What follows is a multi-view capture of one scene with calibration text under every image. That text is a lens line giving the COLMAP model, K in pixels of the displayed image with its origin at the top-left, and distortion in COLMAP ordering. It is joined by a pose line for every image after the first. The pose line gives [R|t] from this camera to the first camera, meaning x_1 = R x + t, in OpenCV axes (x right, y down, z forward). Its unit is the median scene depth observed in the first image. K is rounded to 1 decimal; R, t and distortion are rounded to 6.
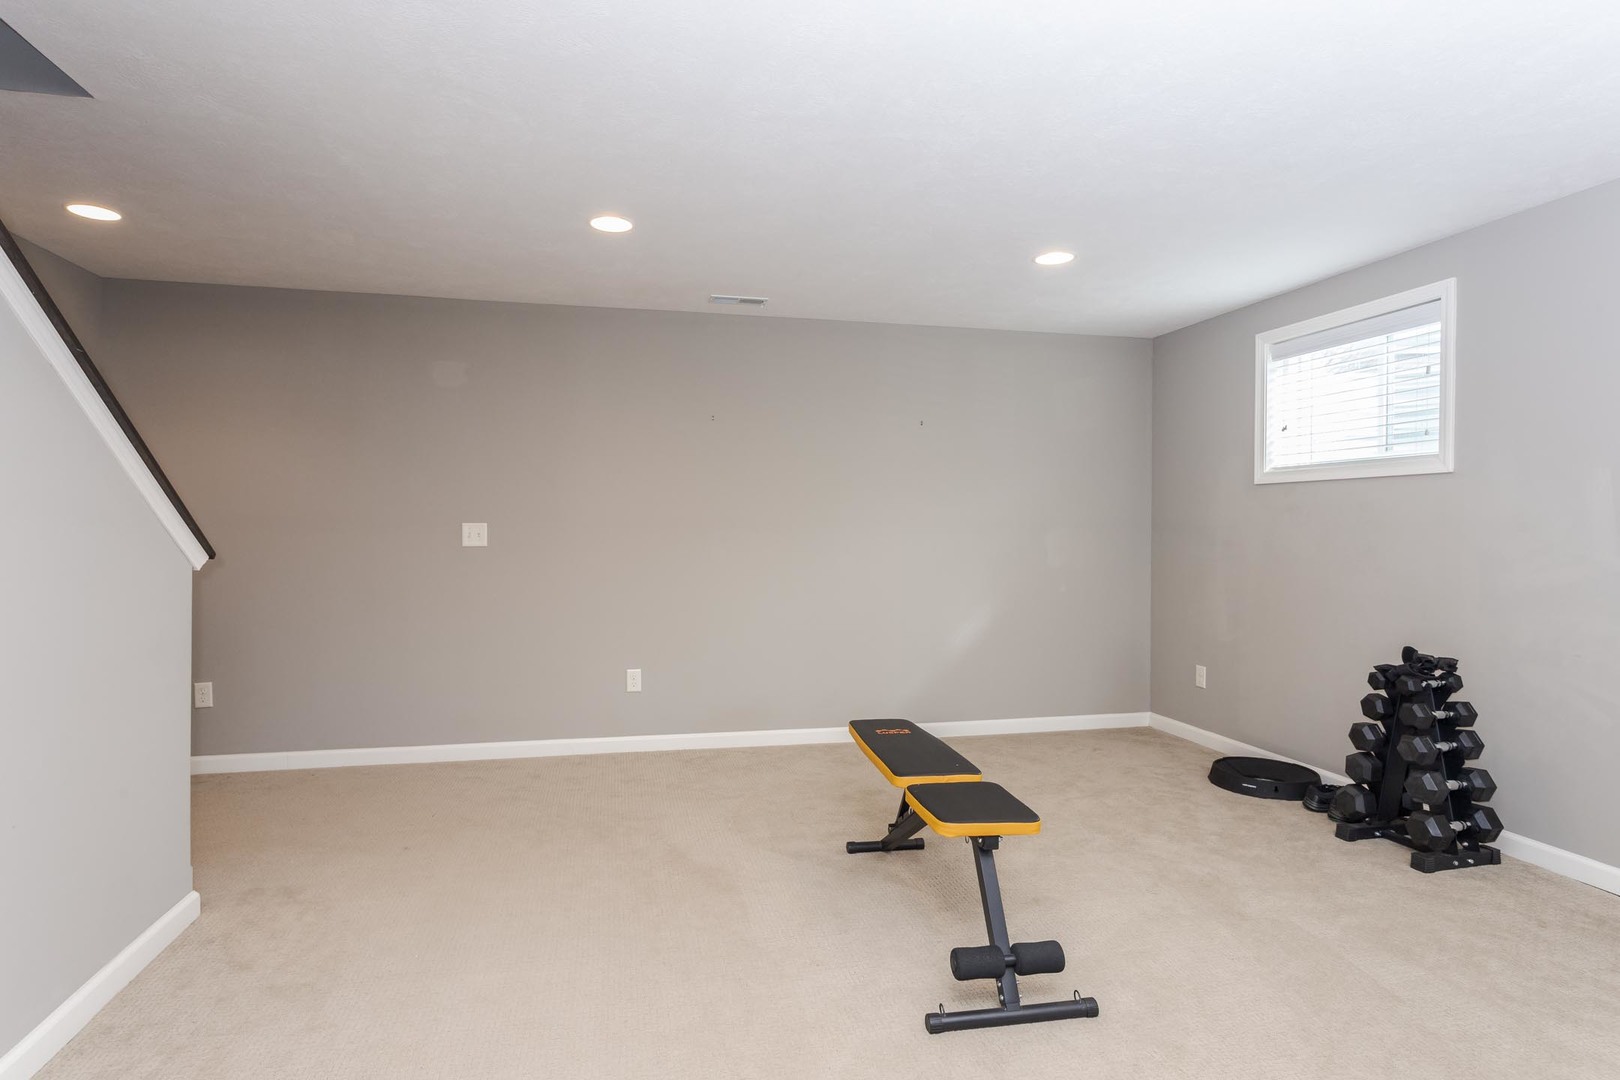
lens RADIAL K [[862.0, 0, 809.2], [0, 862.0, 538.9], [0, 0, 1]] dist [-0.000803, -0.000316]
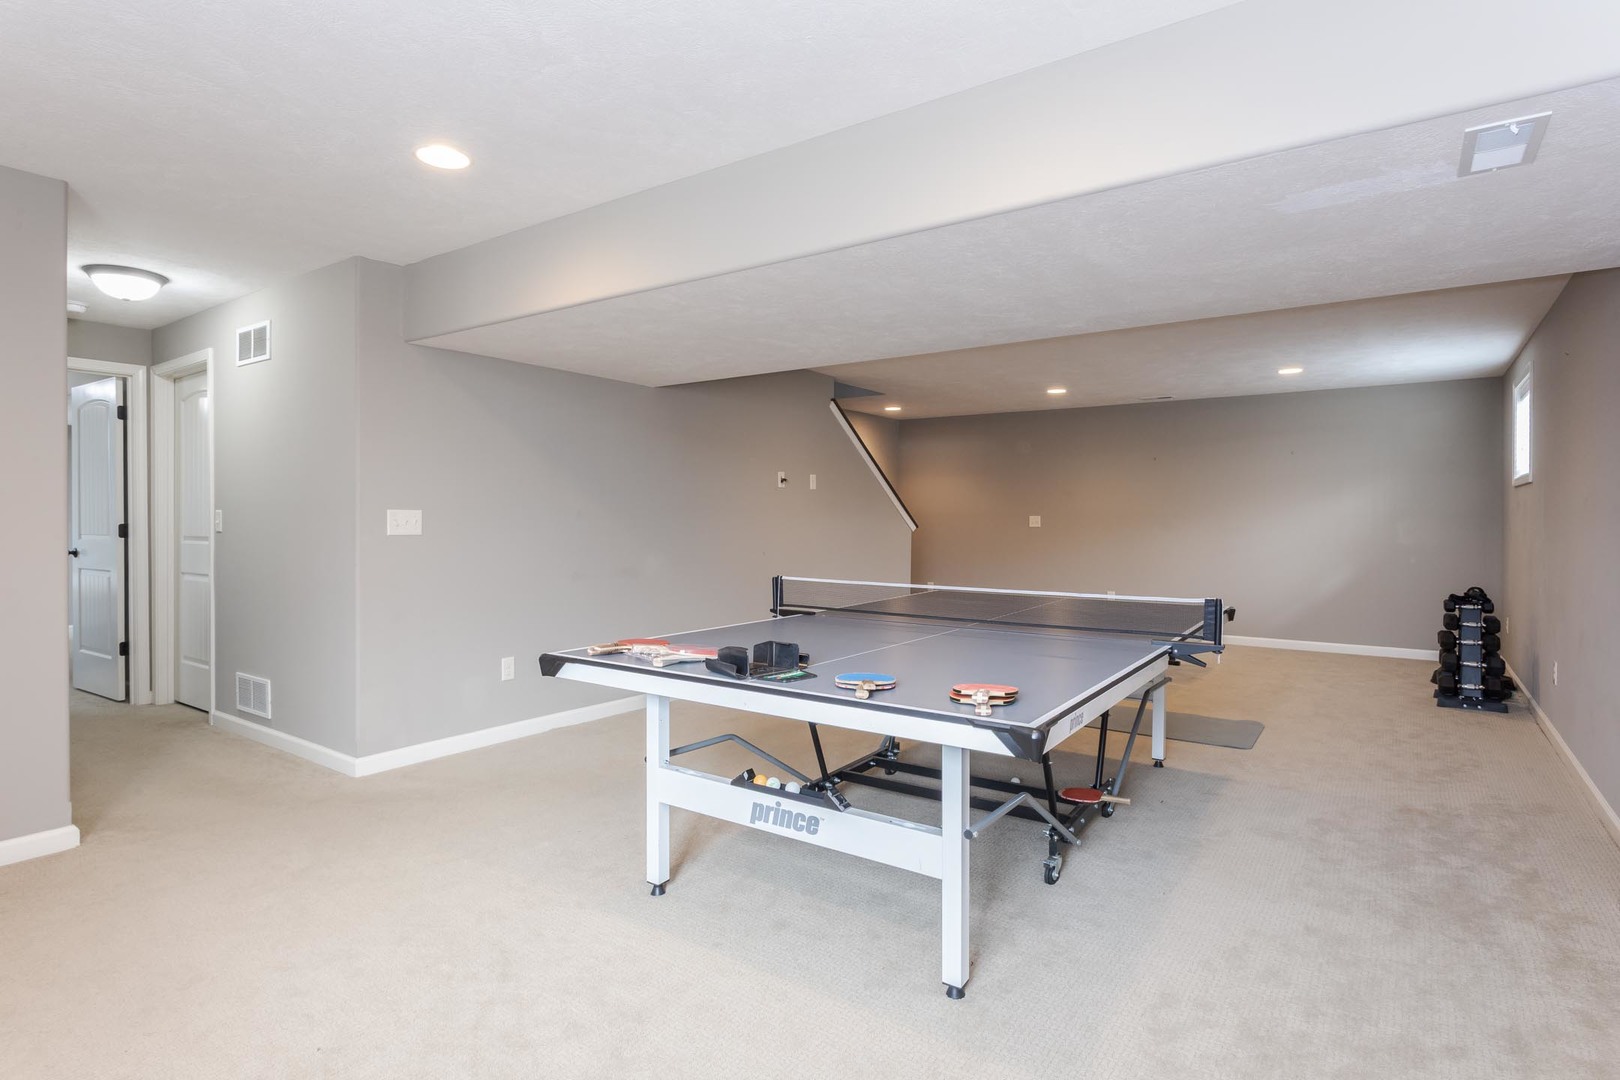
lens RADIAL K [[862.0, 0, 800.7], [0, 862.0, 527.7], [0, 0, 1]] dist [-0.000803, -0.000316]
pose [[0.666094, 0.005969, -0.745844, 0.968589], [-0.008561, 0.999963, 0.000357, 0.017802], [0.745818, 0.006148, 0.666121, -0.998382]]
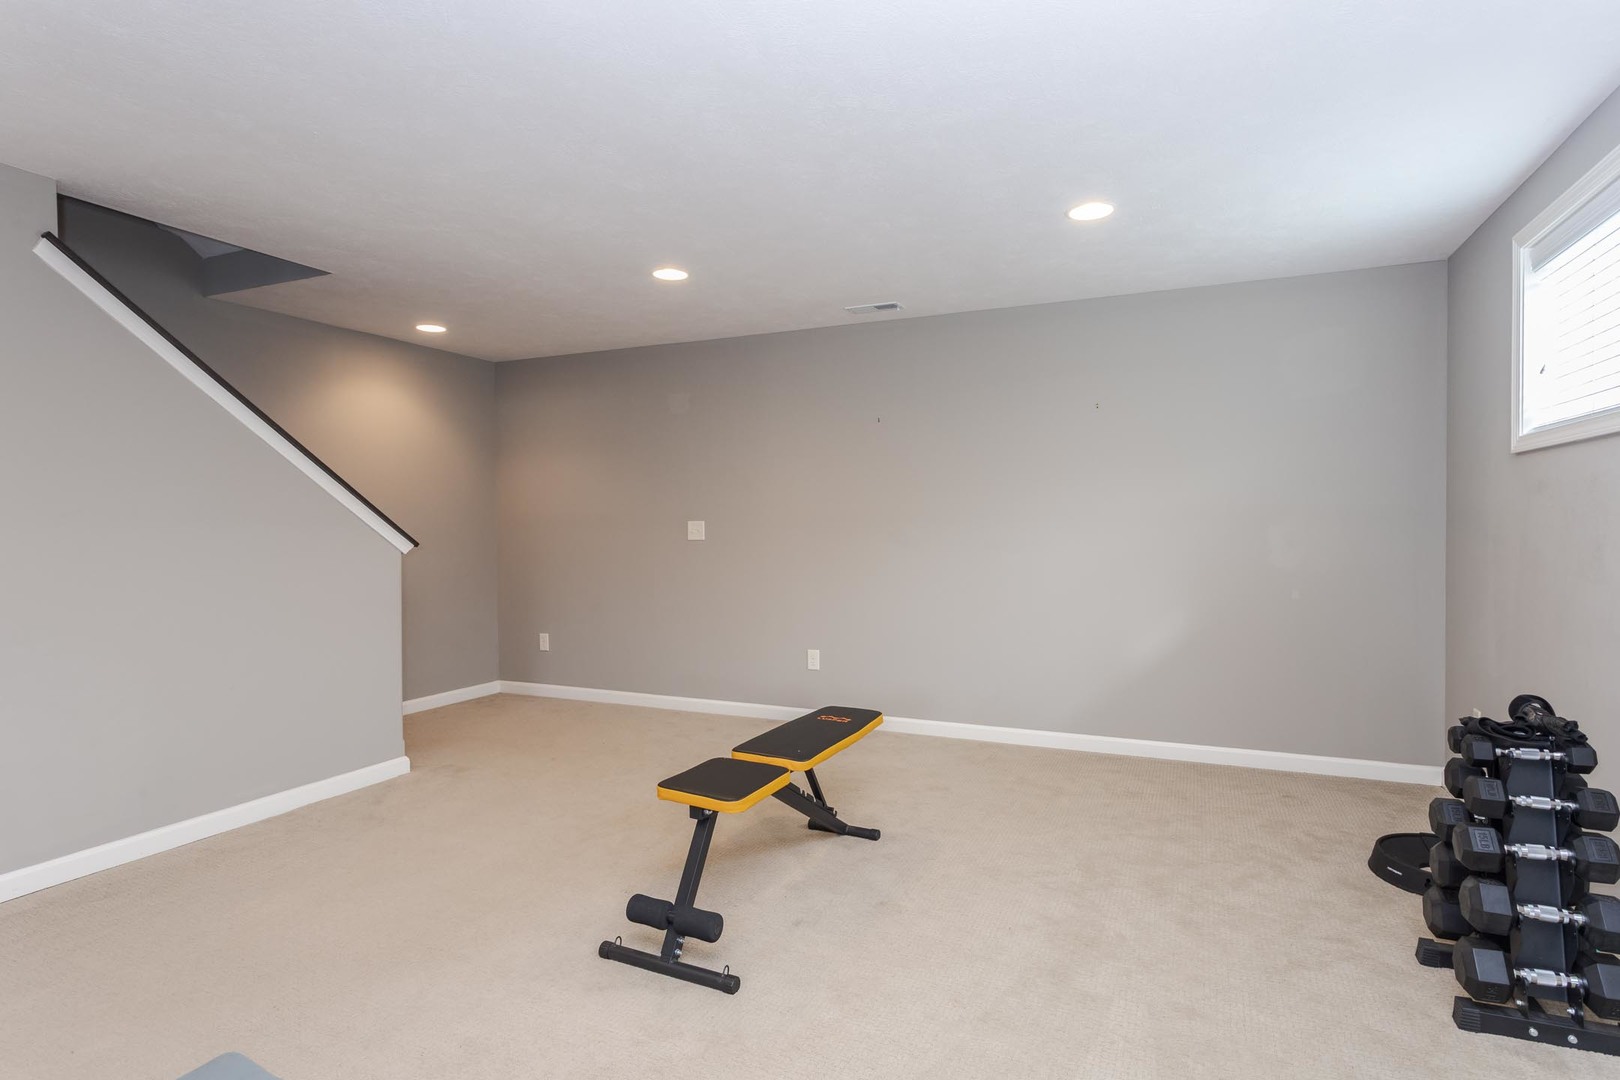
lens RADIAL K [[862.0, 0, 813.6], [0, 862.0, 531.3], [0, 0, 1]] dist [-0.000803, -0.000316]
pose [[0.798030, -0.003672, -0.602606, 0.593673], [0.002780, 0.999993, -0.002412, -0.000051], [0.602611, 0.000249, 0.798035, 0.131784]]
